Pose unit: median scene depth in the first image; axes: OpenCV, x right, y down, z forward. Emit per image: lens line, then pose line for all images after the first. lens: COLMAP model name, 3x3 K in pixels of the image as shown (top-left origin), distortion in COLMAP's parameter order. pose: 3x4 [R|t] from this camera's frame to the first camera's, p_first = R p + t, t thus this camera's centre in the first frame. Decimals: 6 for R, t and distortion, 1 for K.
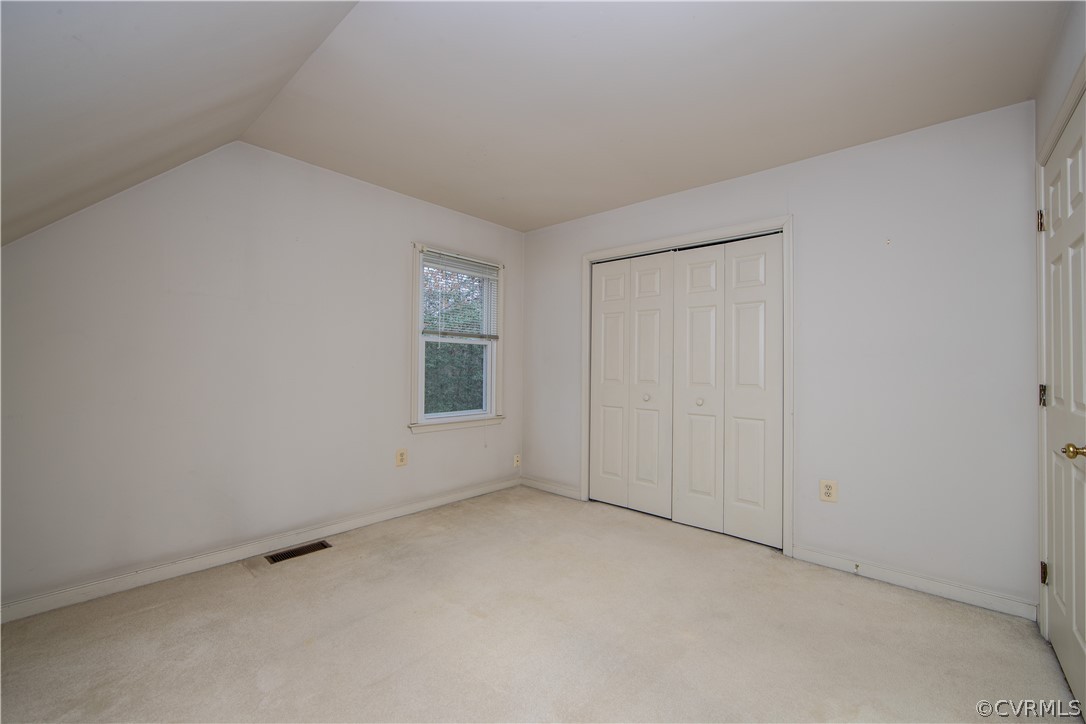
lens RADIAL K [[434.4, 0, 547.3], [0, 434.4, 364.0], [0, 0, 1]] dist [-0.007400, 0.000741]
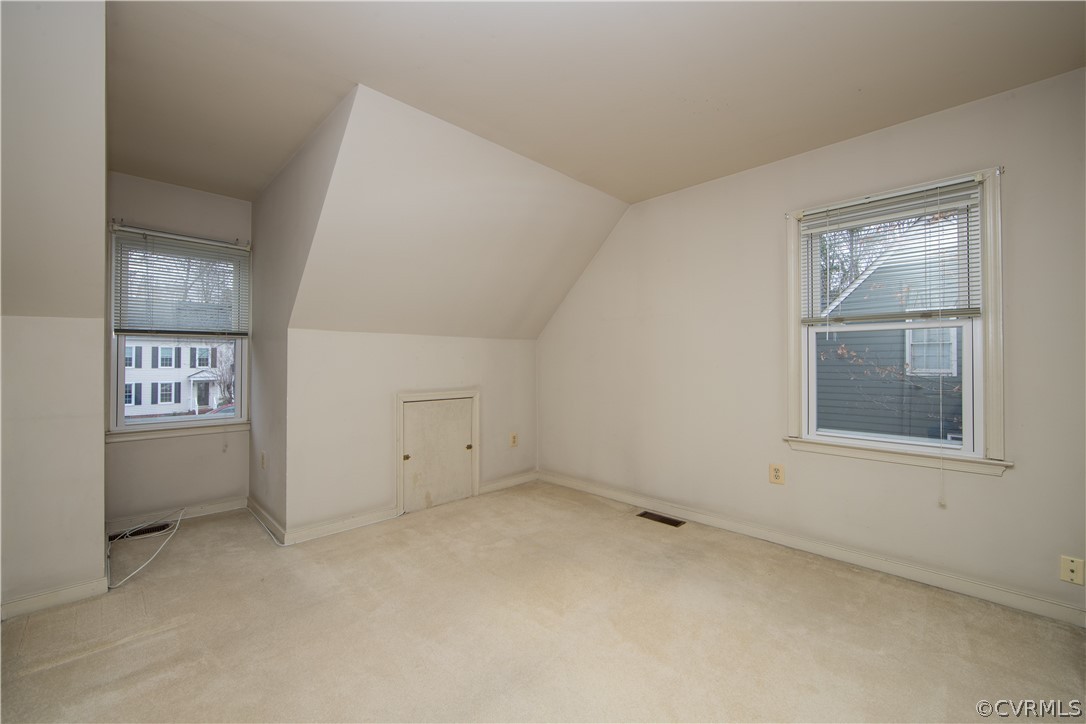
lens RADIAL K [[434.4, 0, 547.3], [0, 434.4, 364.0], [0, 0, 1]] dist [-0.007400, 0.000741]
pose [[-0.055531, -0.006670, -0.998435, 0.514401], [0.011751, 0.999904, -0.007333, 0.001932], [0.998388, -0.012140, -0.055448, 0.581819]]
